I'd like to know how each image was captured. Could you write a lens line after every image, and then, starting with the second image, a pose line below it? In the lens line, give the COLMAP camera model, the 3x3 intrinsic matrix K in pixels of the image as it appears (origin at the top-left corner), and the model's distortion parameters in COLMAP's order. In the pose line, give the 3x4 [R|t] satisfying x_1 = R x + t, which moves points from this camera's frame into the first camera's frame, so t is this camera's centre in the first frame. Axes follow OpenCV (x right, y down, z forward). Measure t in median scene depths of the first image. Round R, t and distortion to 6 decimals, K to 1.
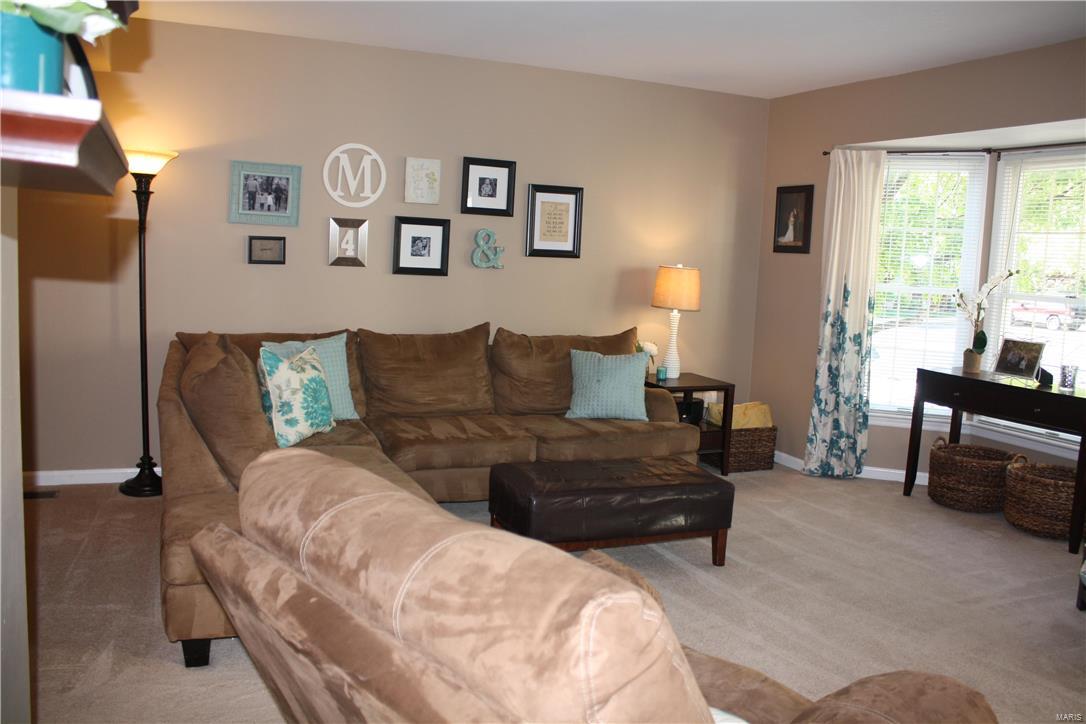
lens RADIAL K [[919.7, 0, 543.0], [0, 919.7, 362.0], [0, 0, 1]] dist [-0.169284, 0.159946]
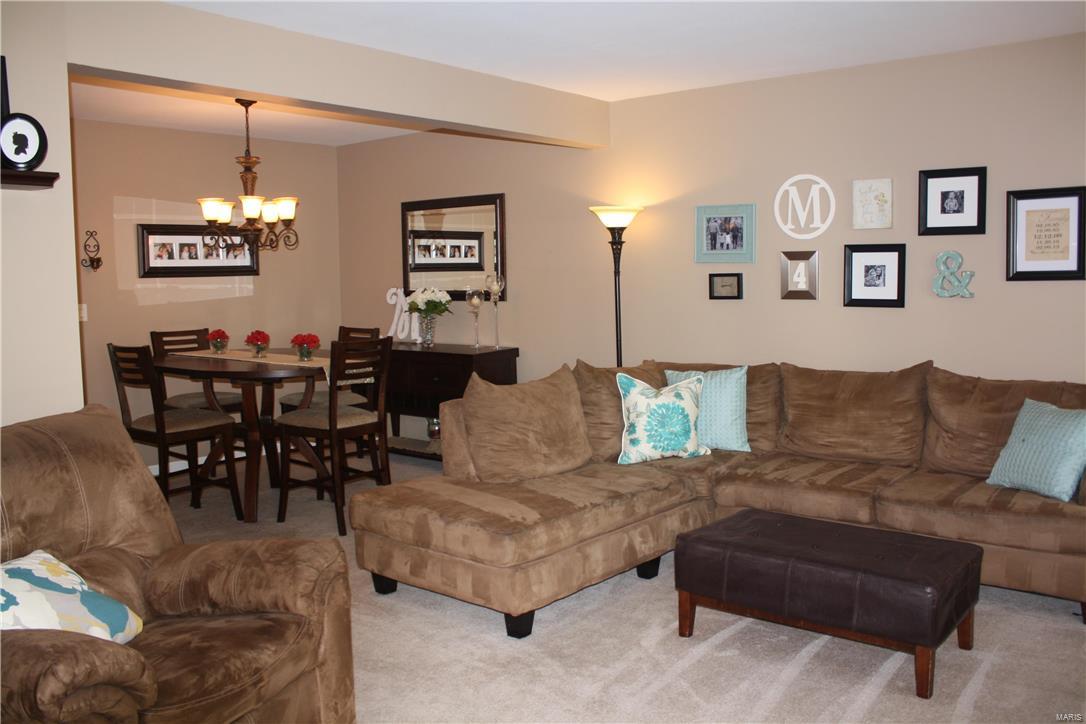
lens RADIAL K [[919.7, 0, 543.0], [0, 919.7, 362.0], [0, 0, 1]] dist [-0.169284, 0.159946]
pose [[0.456875, 0.025013, -0.889179, 0.533680], [-0.067061, 0.997728, -0.006390, -0.012992], [0.887000, 0.062549, 0.457514, 0.311382]]
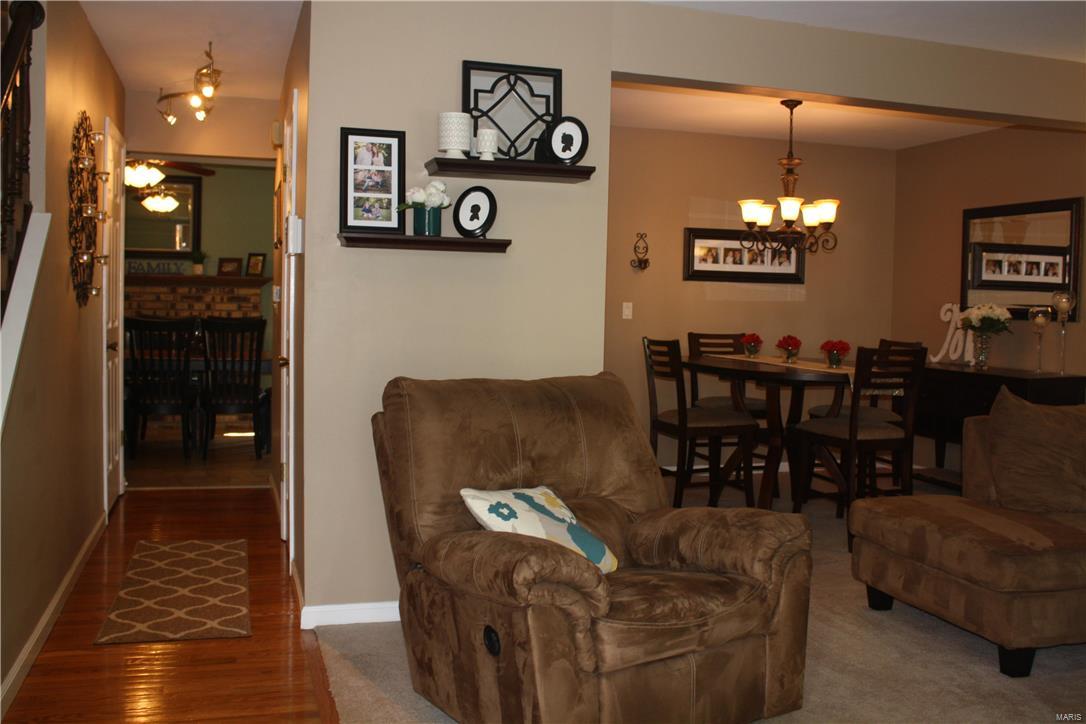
lens RADIAL K [[1040.8, 0, 543.0], [0, 1040.8, 362.0], [0, 0, 1]] dist [-0.121696, 0.024031]
pose [[-0.117992, -0.005852, -0.992997, 0.646587], [-0.144519, 0.989437, 0.011342, 0.024502], [0.982442, 0.144845, -0.117591, 0.365973]]
